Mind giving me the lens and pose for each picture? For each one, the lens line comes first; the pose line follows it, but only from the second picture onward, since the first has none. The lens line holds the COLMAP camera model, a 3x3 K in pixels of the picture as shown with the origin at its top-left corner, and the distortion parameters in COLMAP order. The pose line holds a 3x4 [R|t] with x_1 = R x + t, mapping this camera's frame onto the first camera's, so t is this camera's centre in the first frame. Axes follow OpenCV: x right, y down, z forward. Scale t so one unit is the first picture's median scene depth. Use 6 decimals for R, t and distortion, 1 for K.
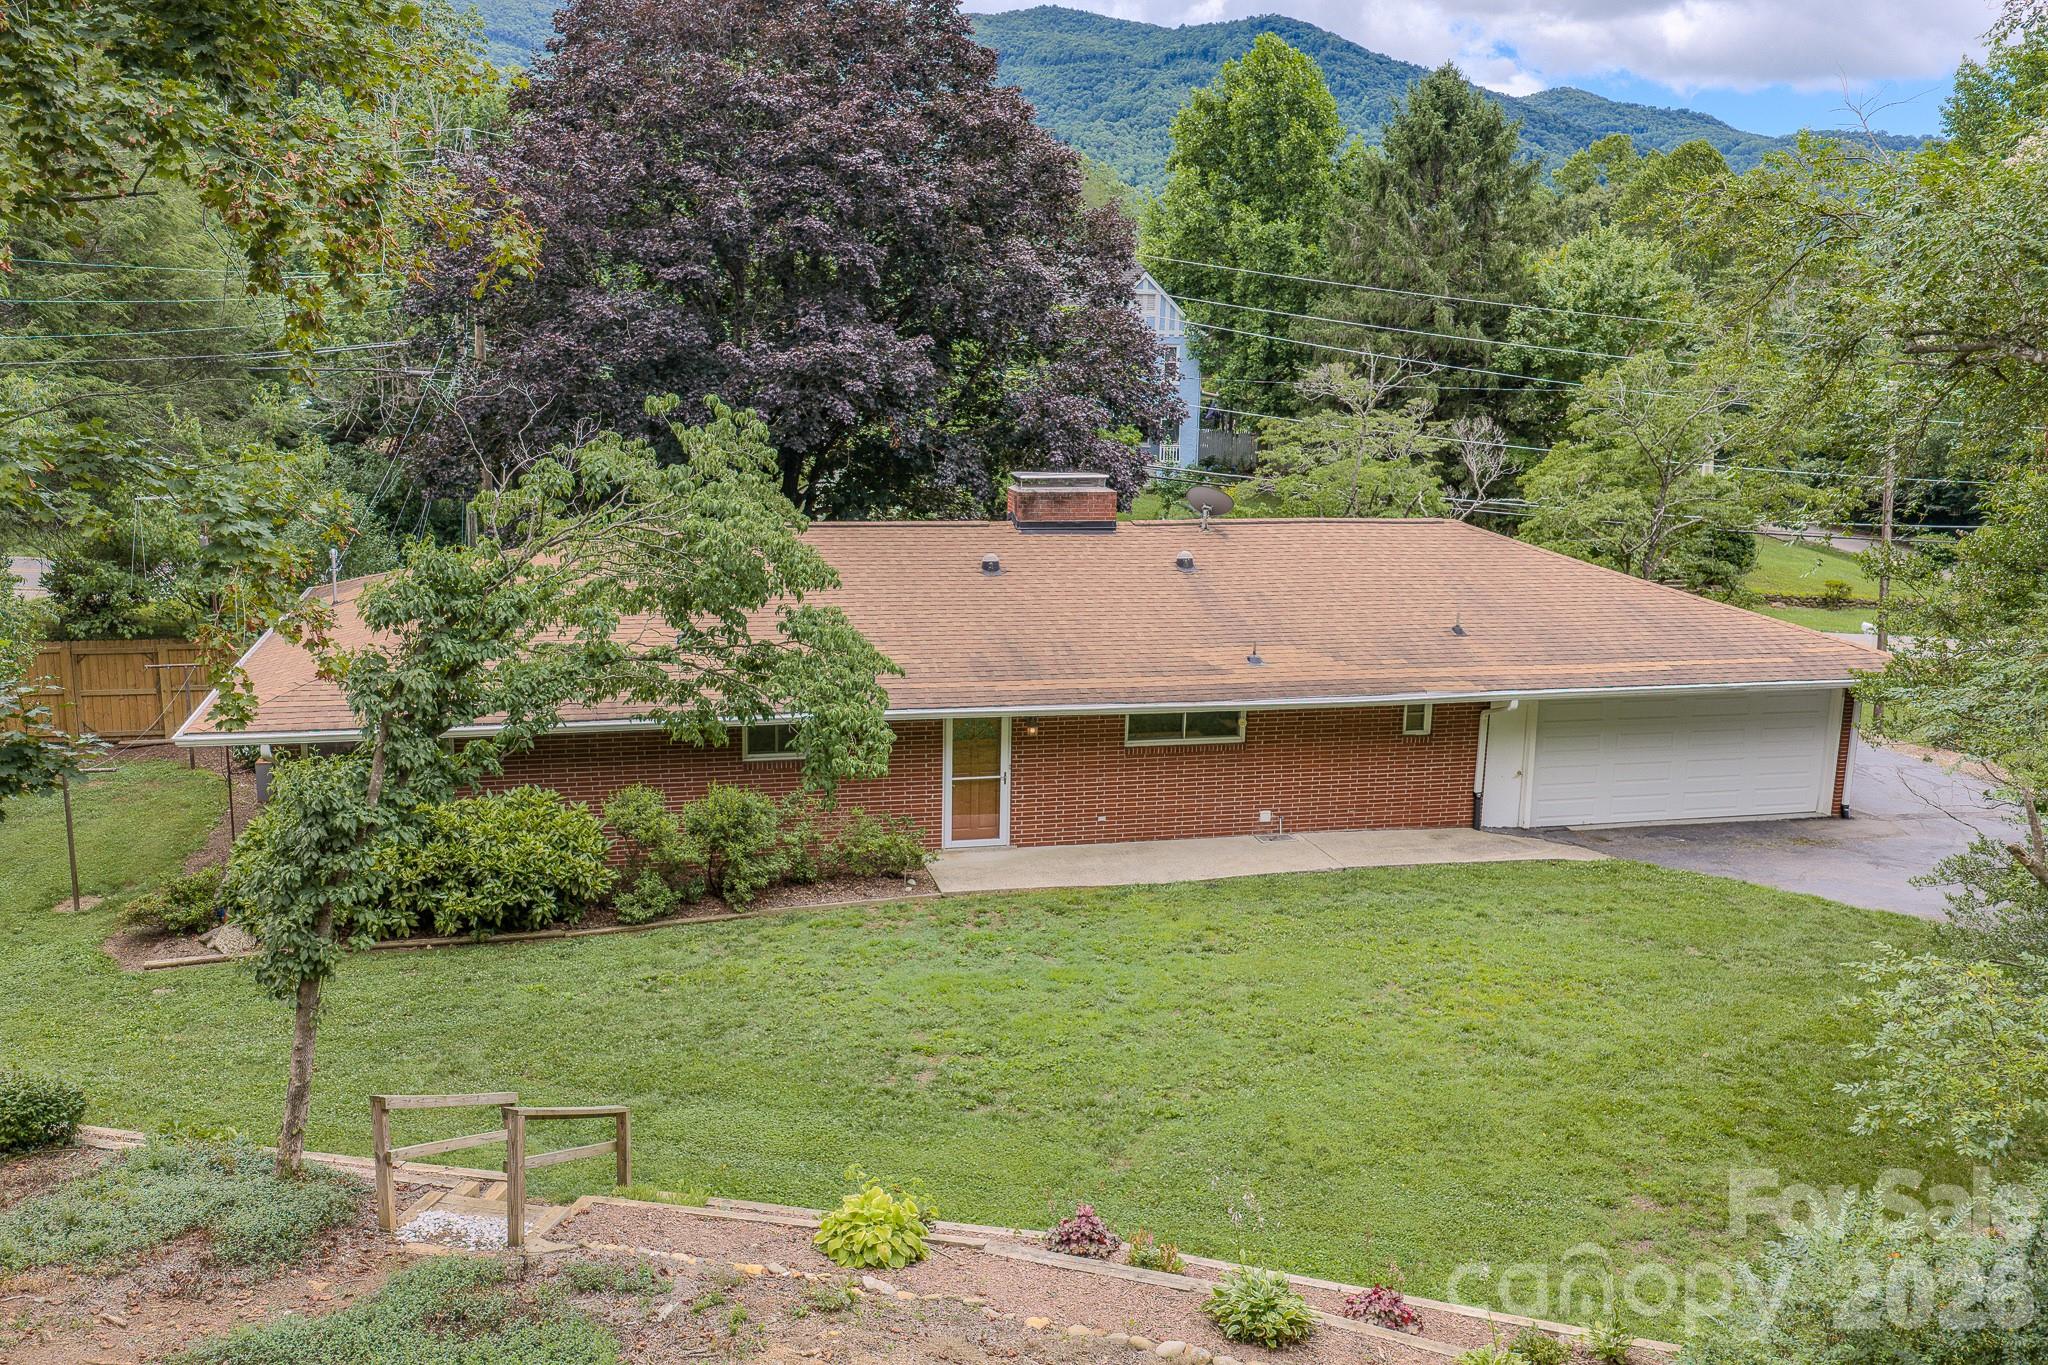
lens RADIAL K [[1704.2, 0, 1012.1], [0, 1704.2, 684.4], [0, 0, 1]] dist [0.018529, -0.047082]
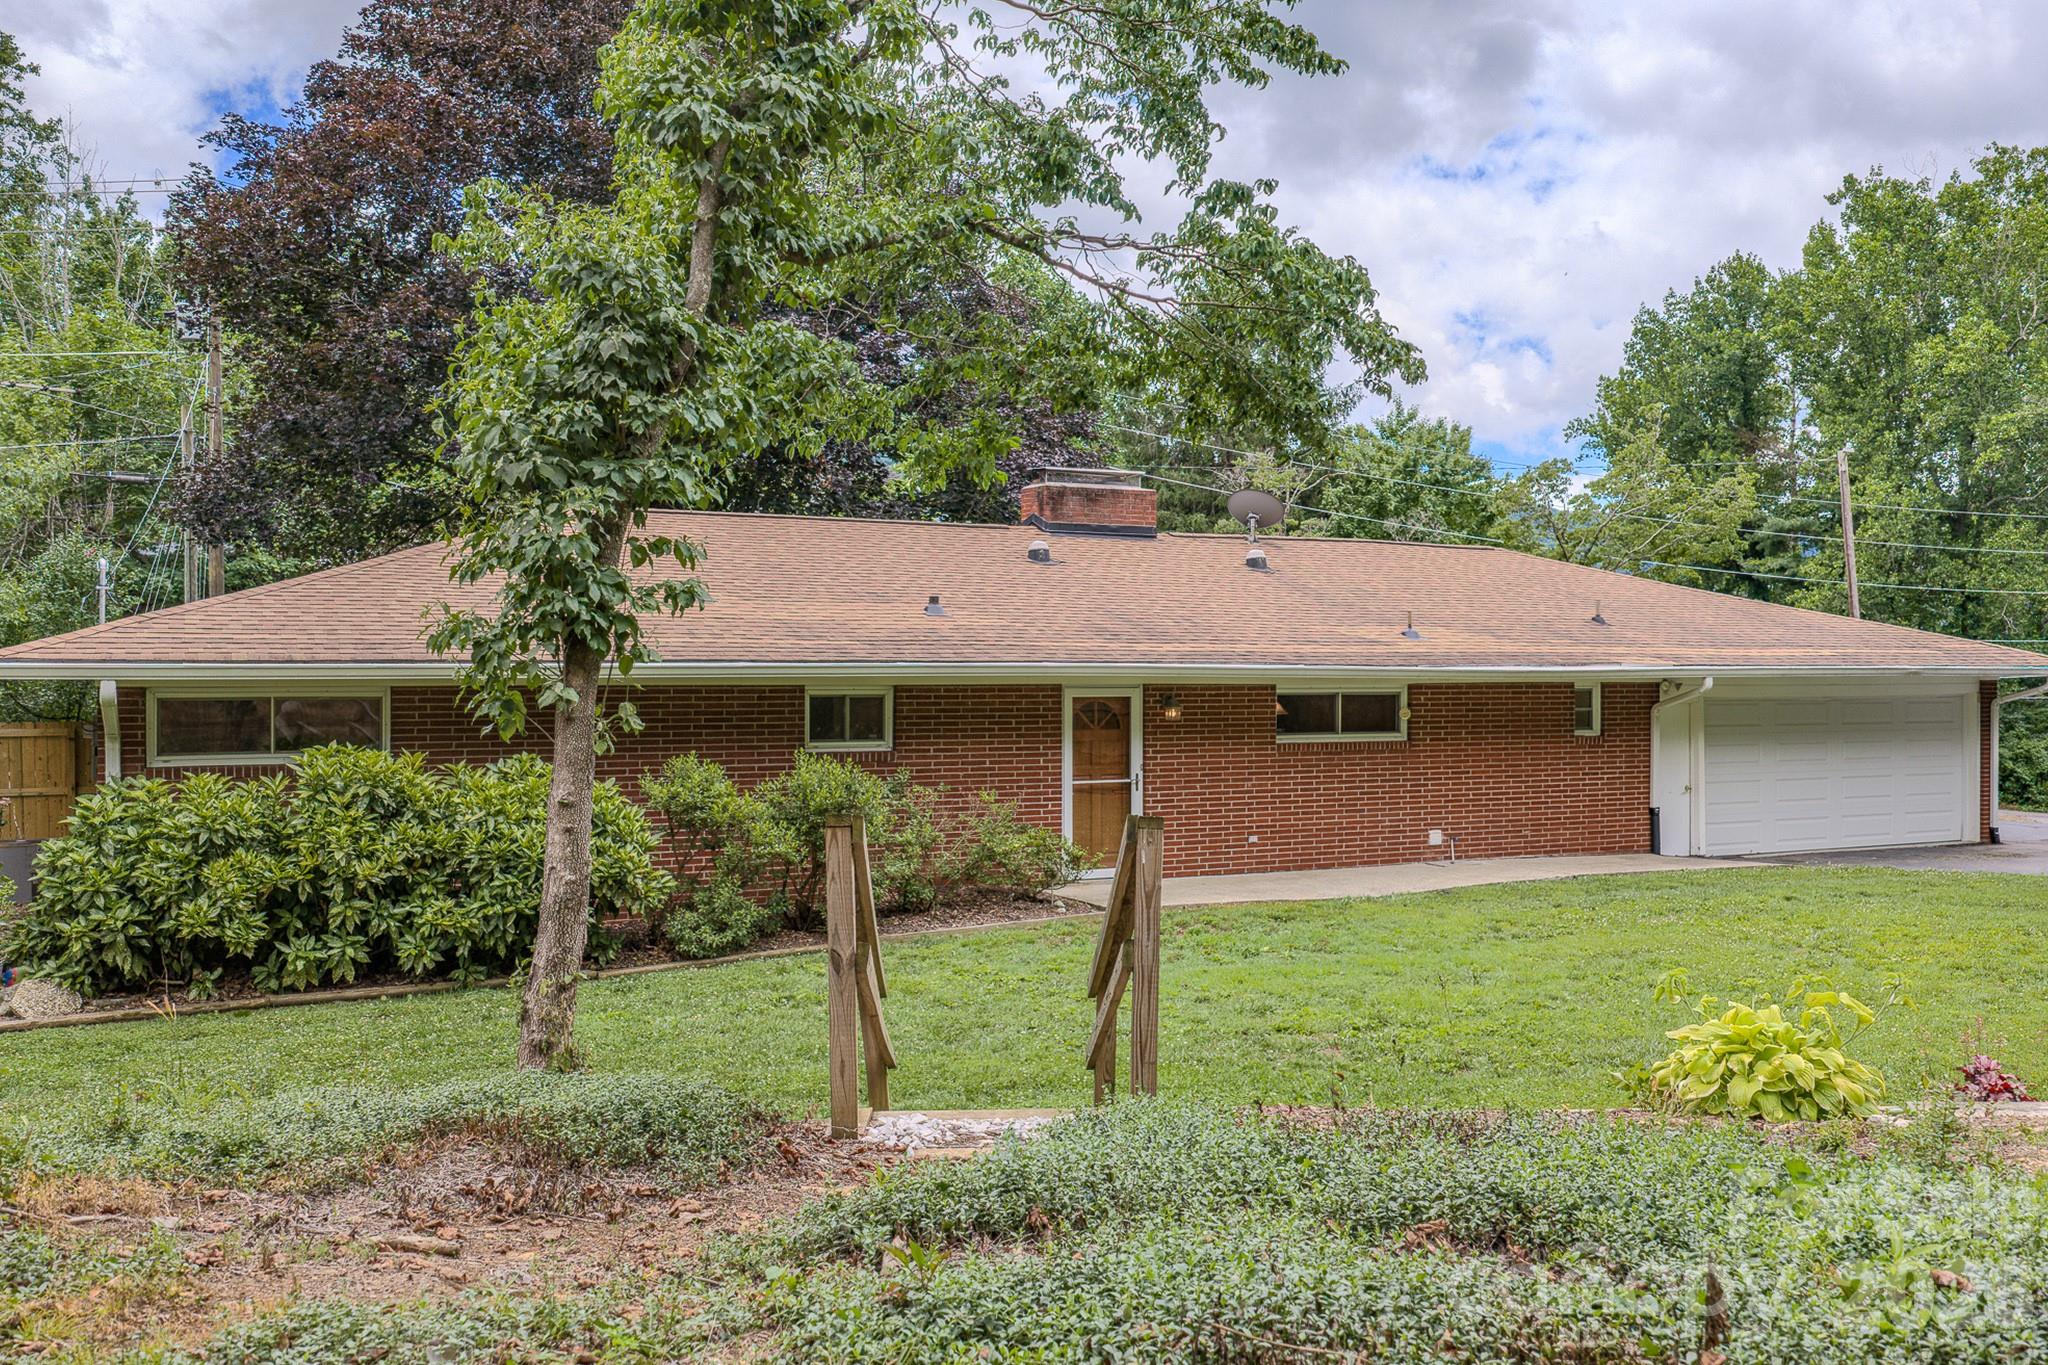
lens RADIAL K [[1704.2, 0, 1016.1], [0, 1704.2, 701.8], [0, 0, 1]] dist [0.018529, -0.047082]
pose [[0.974695, -0.020602, 0.222589, -0.247113], [0.061868, 0.981710, -0.180048, 0.169624], [-0.214809, 0.189263, 0.958142, 0.326463]]
